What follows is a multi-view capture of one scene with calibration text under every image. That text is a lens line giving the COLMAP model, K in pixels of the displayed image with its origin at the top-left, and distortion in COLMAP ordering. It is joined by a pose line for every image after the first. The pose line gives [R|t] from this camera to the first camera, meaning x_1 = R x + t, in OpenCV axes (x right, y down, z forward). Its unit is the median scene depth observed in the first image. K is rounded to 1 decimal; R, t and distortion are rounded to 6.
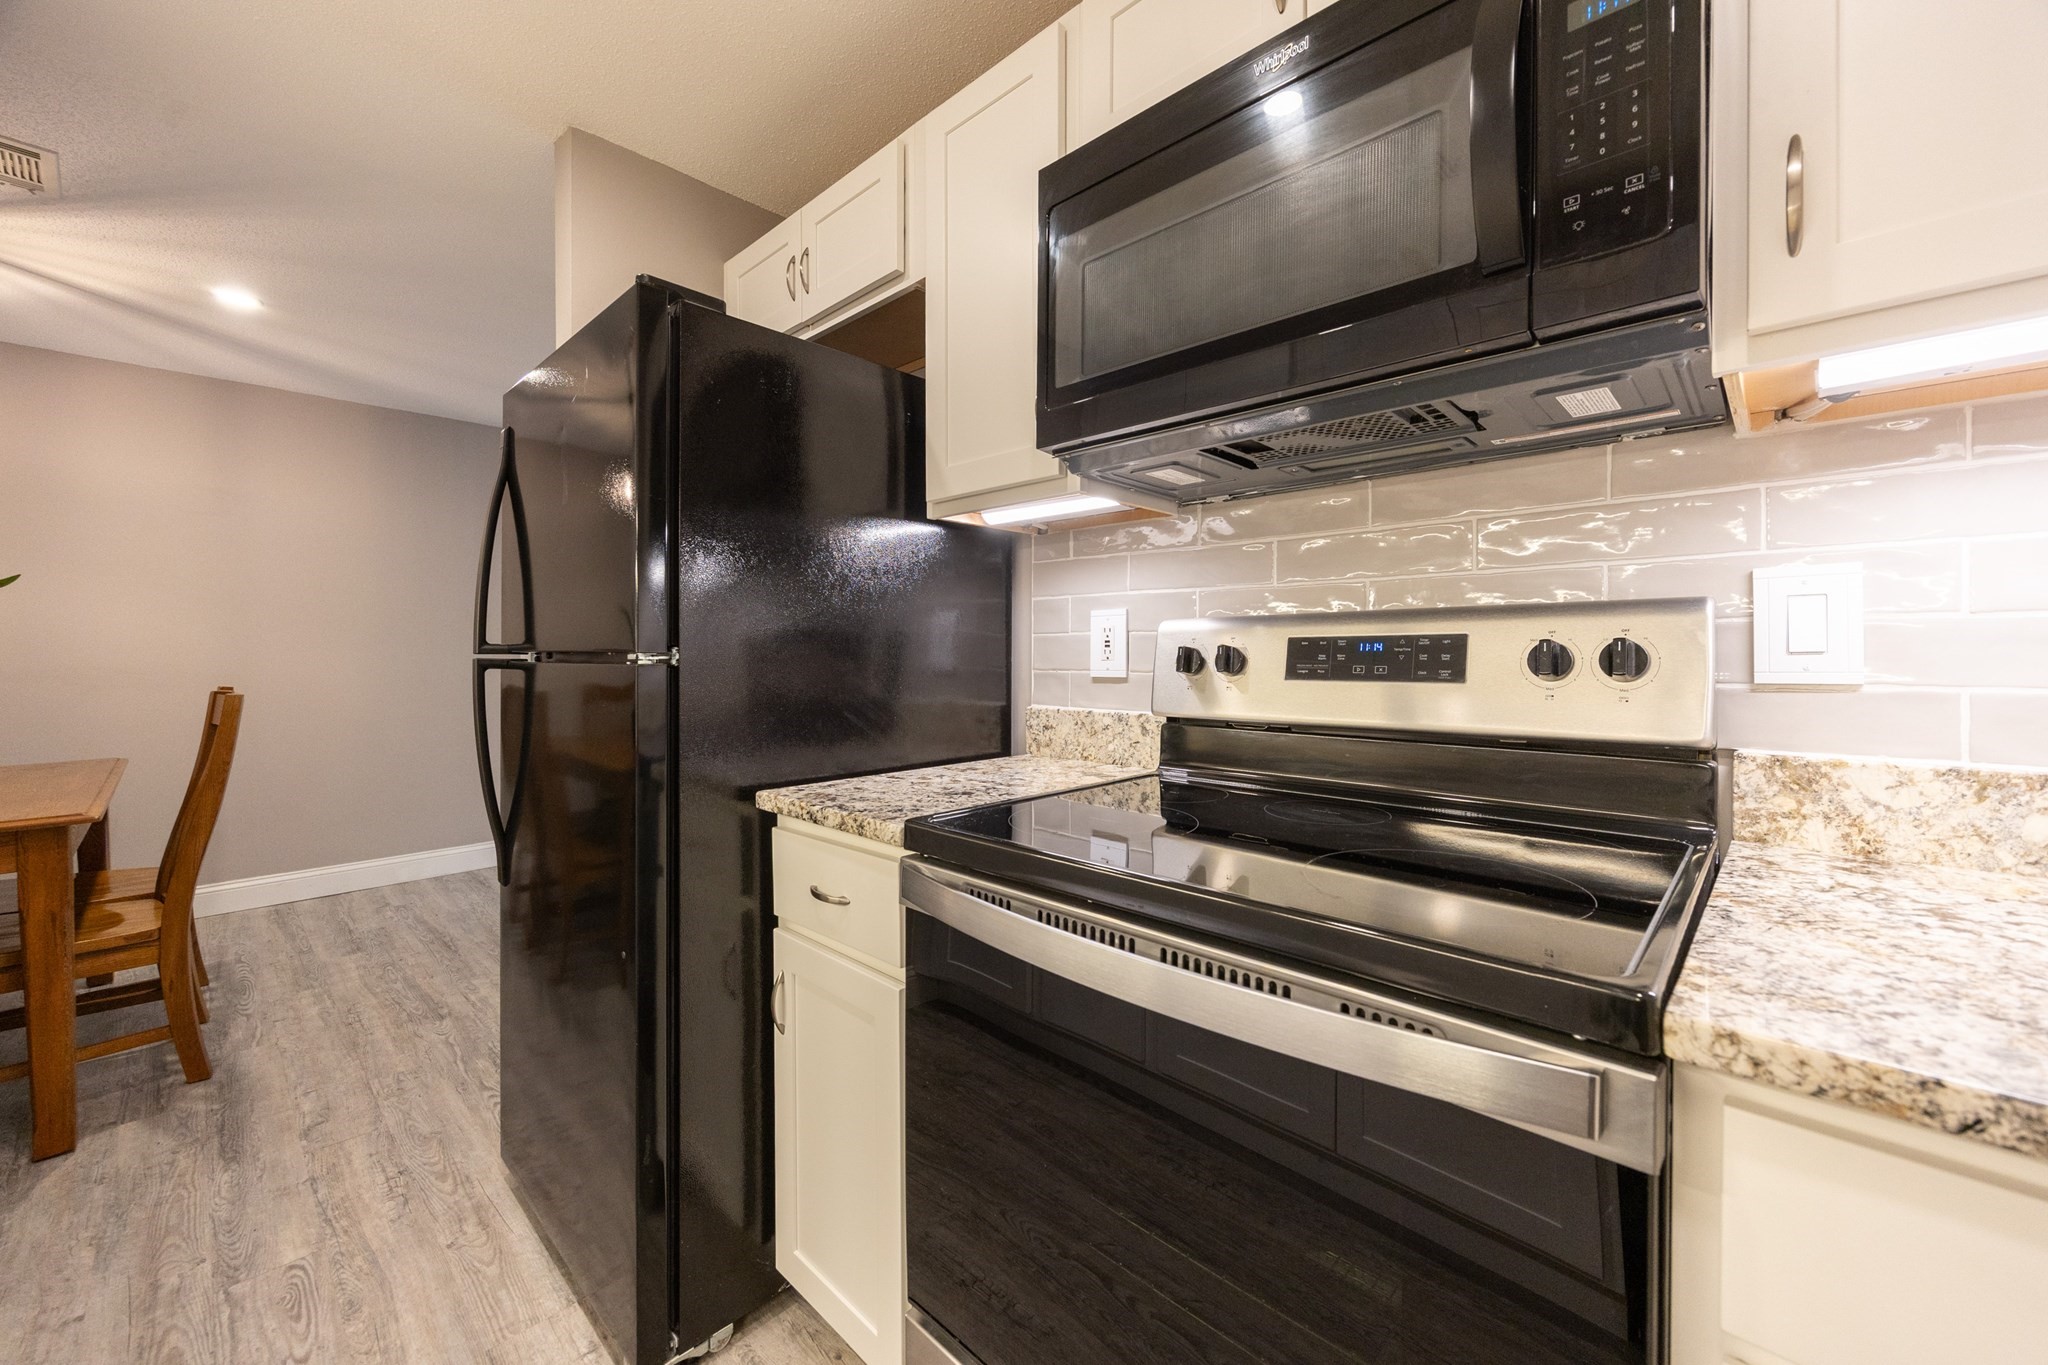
lens RADIAL K [[817.4, 0, 1045.5], [0, 817.4, 662.2], [0, 0, 1]] dist [0.000660, 0.000045]
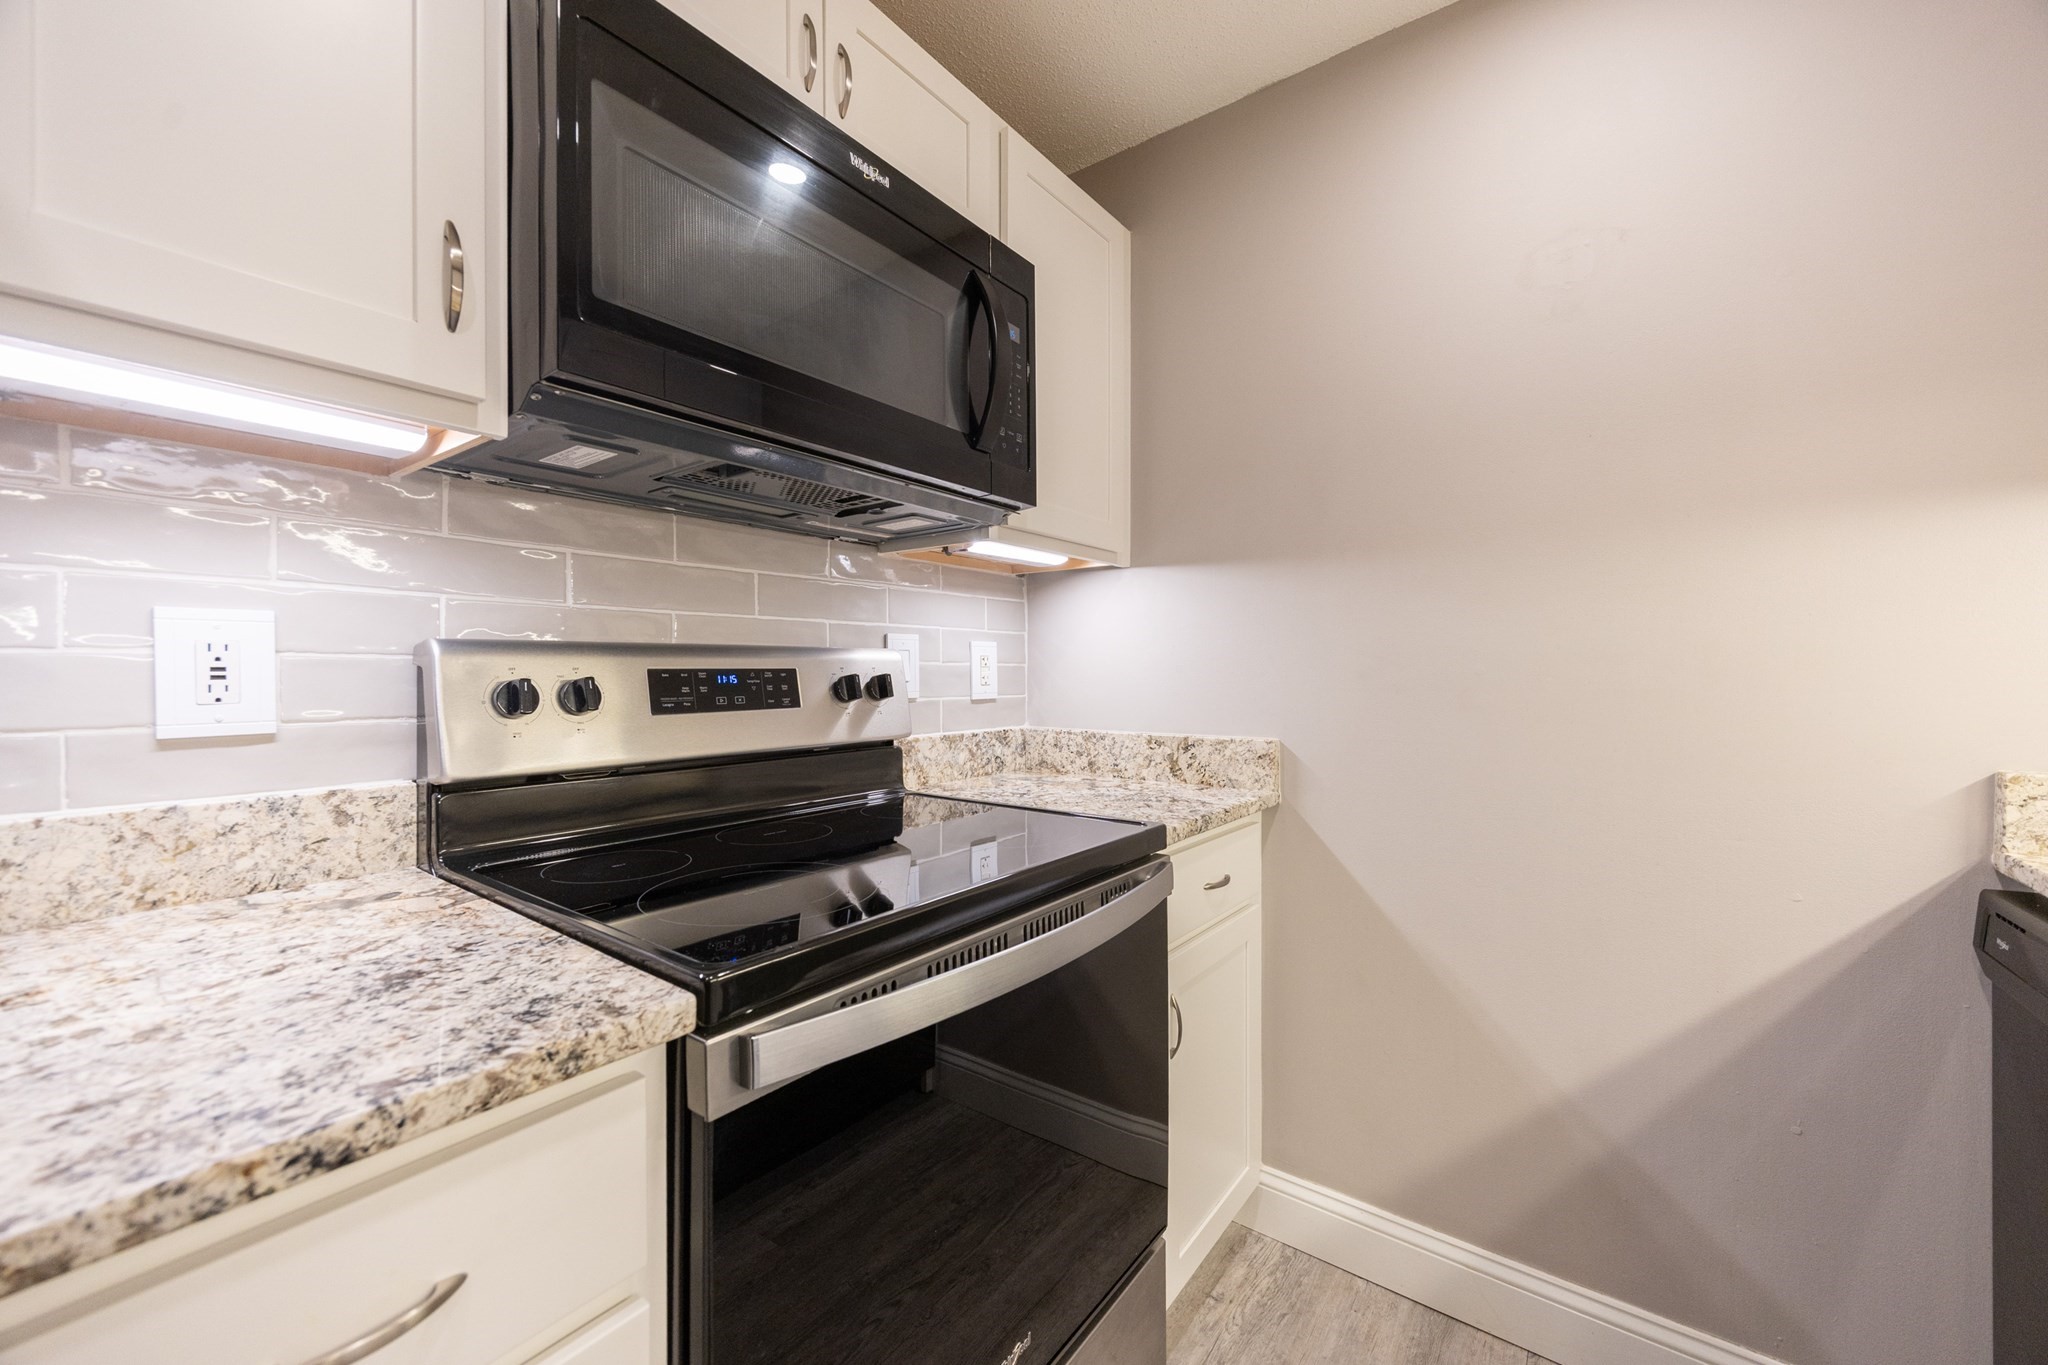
lens RADIAL K [[796.5, 0, 1018.3], [0, 796.5, 681.2], [0, 0, 1]] dist [-0.000857, 0.000249]
pose [[-0.122911, -0.009386, 0.992373, -0.545132], [0.012285, 0.999864, 0.010978, -0.017936], [-0.992342, 0.013540, -0.122779, 0.596400]]
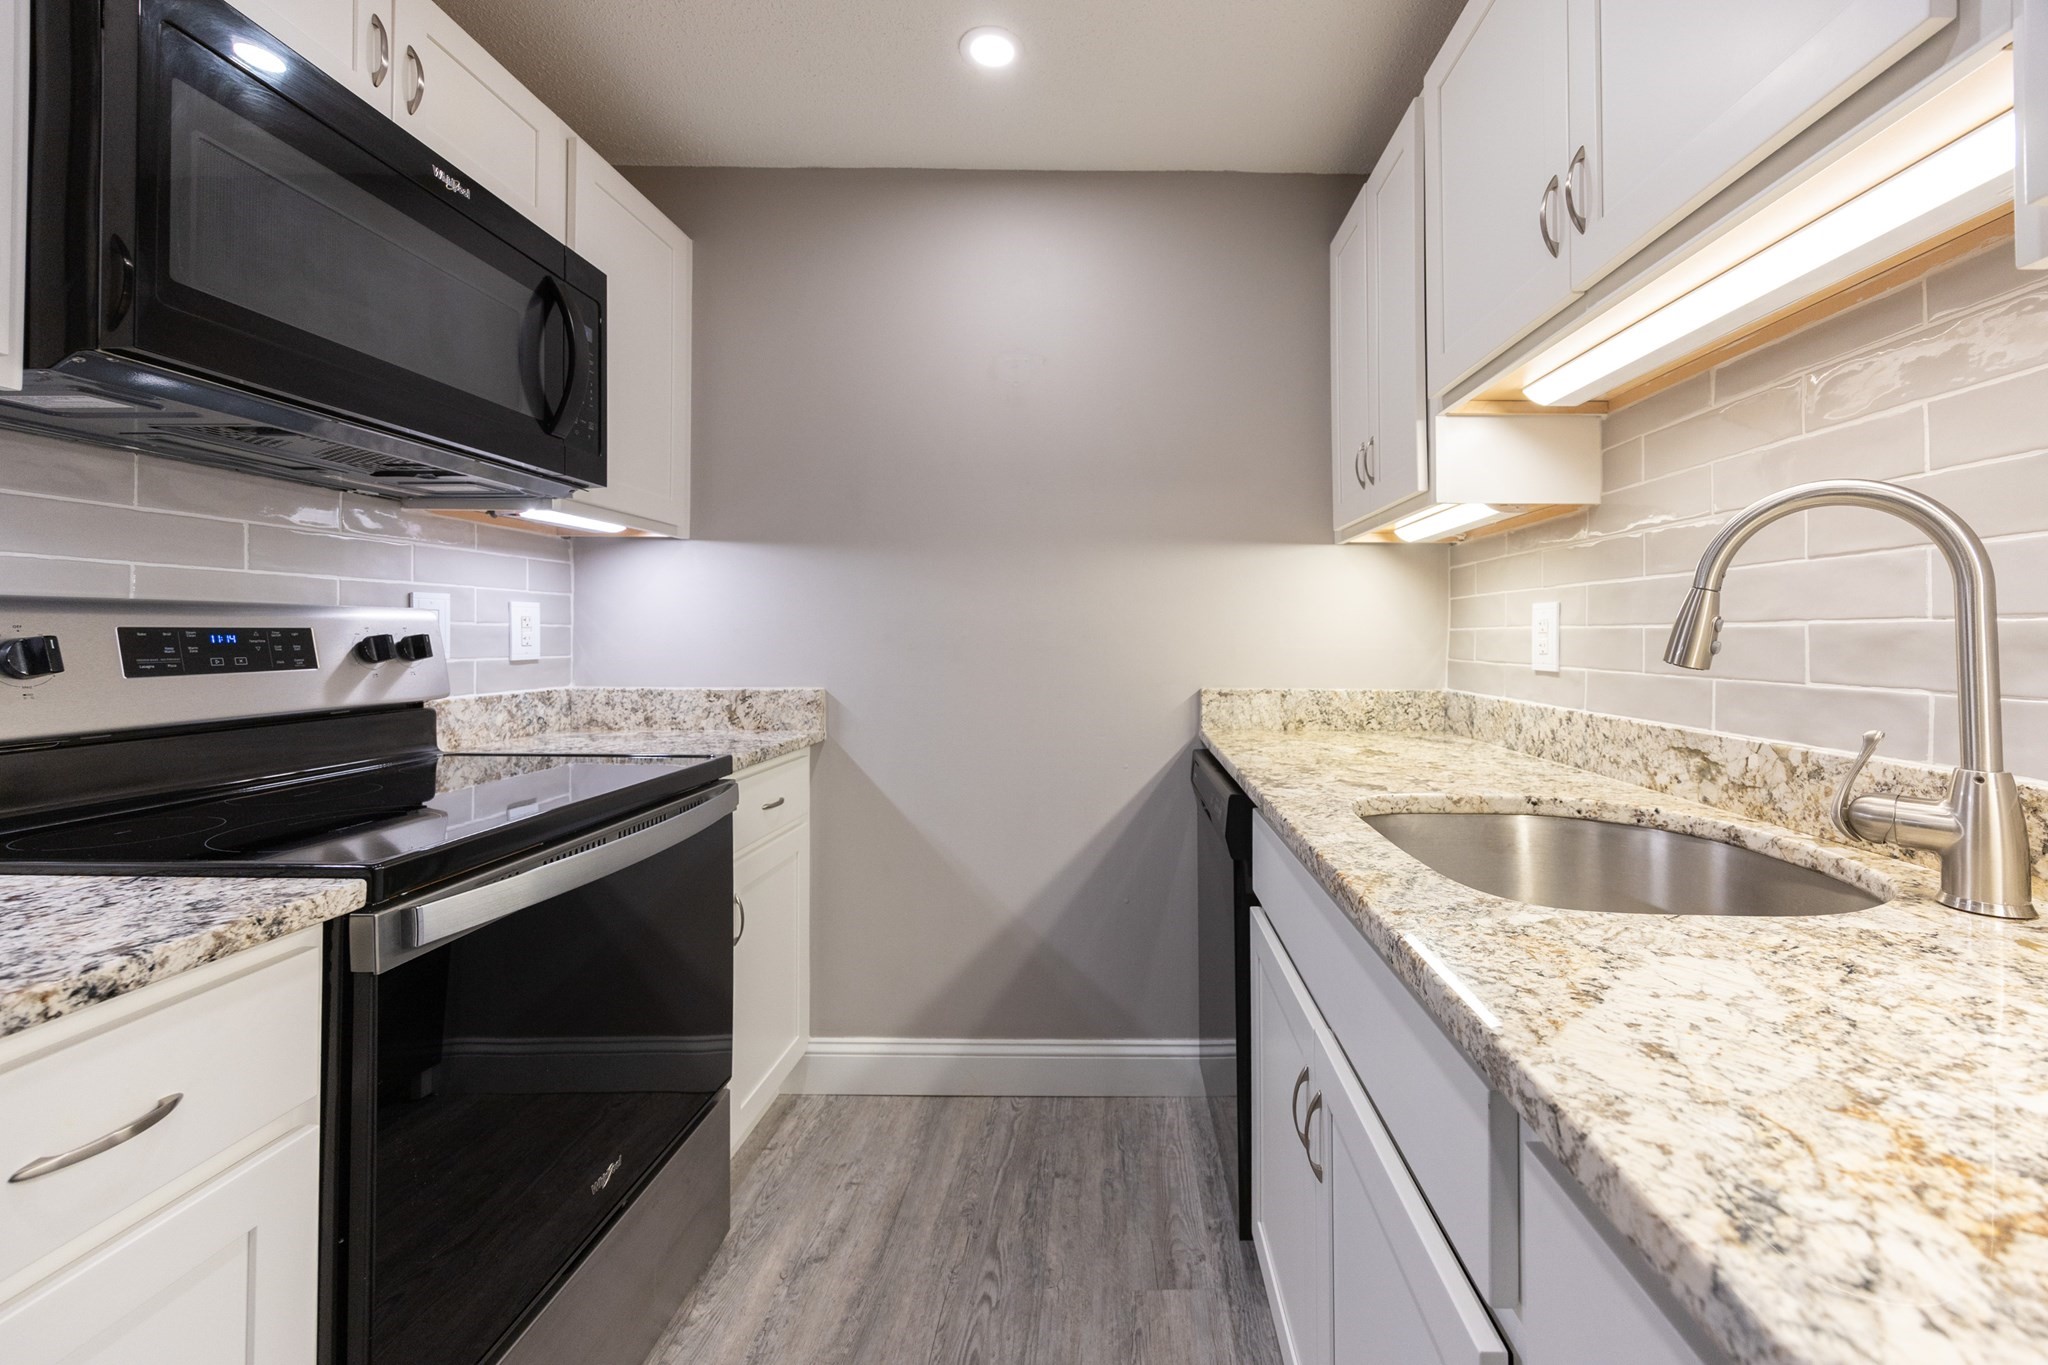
lens RADIAL K [[816.0, 0, 1128.7], [0, 816.0, 632.6], [0, 0, 1]] dist [-0.003070, -0.000436]
pose [[-0.711291, 0.000725, 0.702897, -0.865708], [0.004072, 0.999987, 0.003089, -0.019710], [-0.702886, 0.005059, -0.711285, 0.738549]]
